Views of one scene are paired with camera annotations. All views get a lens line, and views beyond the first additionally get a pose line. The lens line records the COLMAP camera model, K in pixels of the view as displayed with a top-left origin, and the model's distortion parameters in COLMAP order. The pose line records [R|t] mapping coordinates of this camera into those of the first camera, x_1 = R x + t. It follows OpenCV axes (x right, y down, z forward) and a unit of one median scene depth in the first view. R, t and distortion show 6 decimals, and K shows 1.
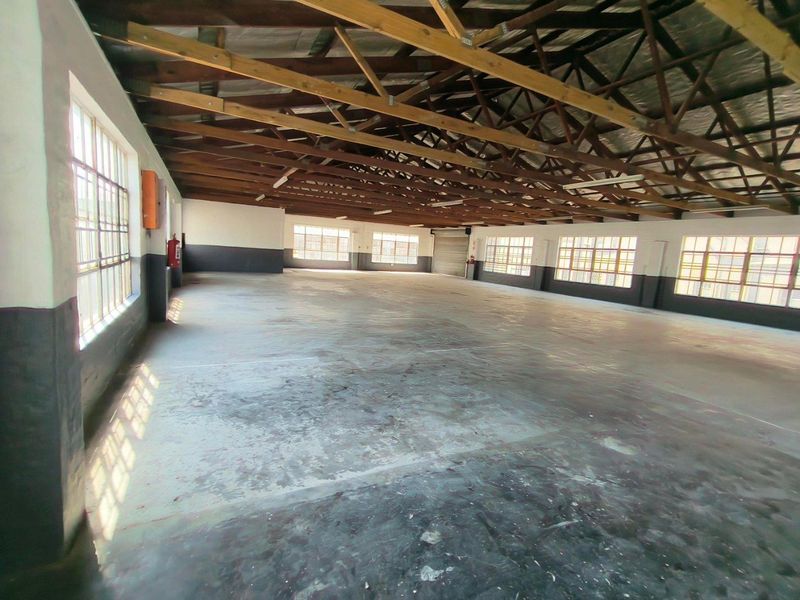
lens RADIAL K [[370.6, 0, 397.5], [0, 370.6, 299.3], [0, 0, 1]] dist [0.001259, 0.000355]
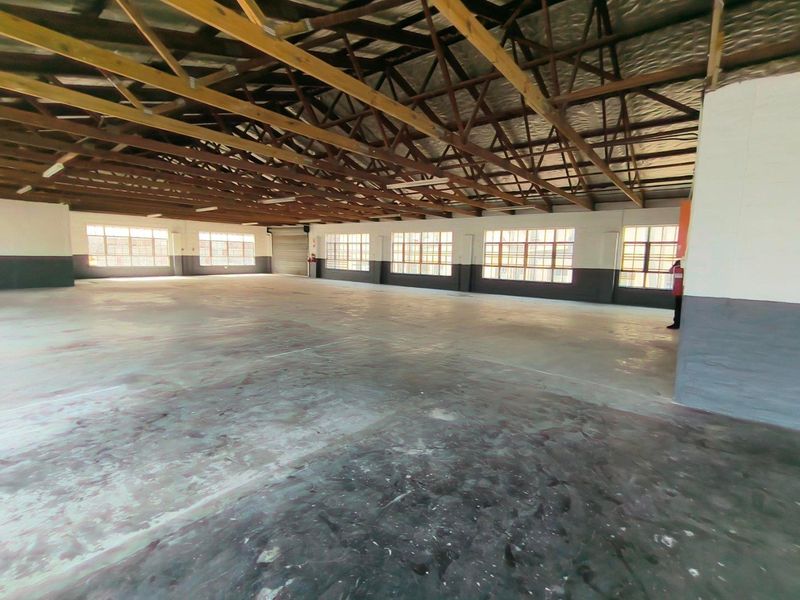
lens RADIAL K [[370.6, 0, 397.5], [0, 370.6, 299.3], [0, 0, 1]] dist [0.001259, 0.000355]
pose [[0.914911, -0.091203, 0.393217, 0.017016], [0.088930, 0.995748, 0.024038, 0.000276], [-0.393738, 0.012976, 0.919131, -0.000185]]
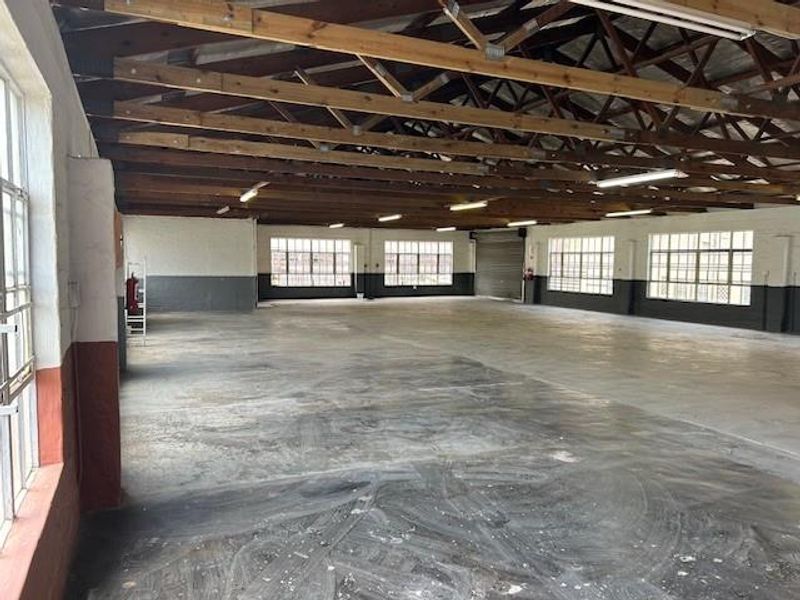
lens RADIAL K [[602.7, 0, 401.1], [0, 602.7, 313.3], [0, 0, 1]] dist [0.031003, 0.000515]
pose [[0.996484, -0.050010, -0.067221, 0.090130], [0.046825, 0.997742, -0.048152, 0.015278], [0.069477, 0.044835, 0.996576, -0.279299]]
